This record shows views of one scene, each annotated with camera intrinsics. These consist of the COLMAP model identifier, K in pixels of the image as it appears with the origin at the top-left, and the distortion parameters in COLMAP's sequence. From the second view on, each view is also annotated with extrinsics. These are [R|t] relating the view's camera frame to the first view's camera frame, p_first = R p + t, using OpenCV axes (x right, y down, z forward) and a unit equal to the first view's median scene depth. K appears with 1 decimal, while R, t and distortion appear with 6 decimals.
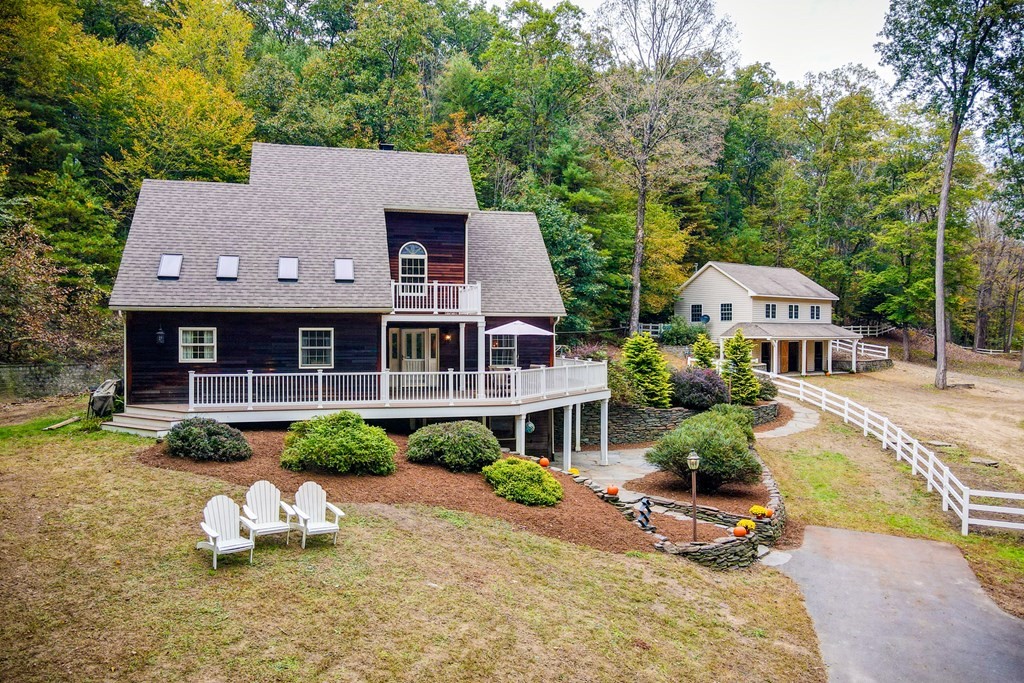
lens RADIAL K [[762.6, 0, 512.0], [0, 762.6, 341.5], [0, 0, 1]] dist [0.007213, 0.005958]
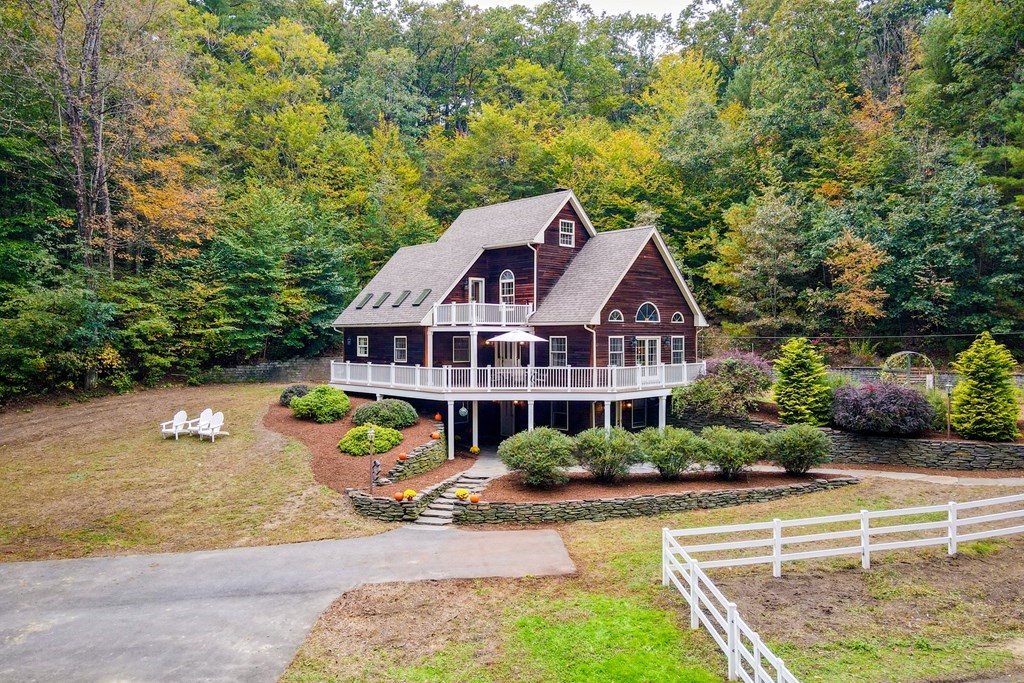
lens RADIAL K [[762.6, 0, 512.0], [0, 762.6, 341.5], [0, 0, 1]] dist [0.007213, 0.005958]
pose [[0.458145, 0.005258, -0.888862, 0.485783], [-0.000952, 0.999985, 0.005424, -0.006119], [0.888877, -0.001639, 0.458143, 0.183462]]
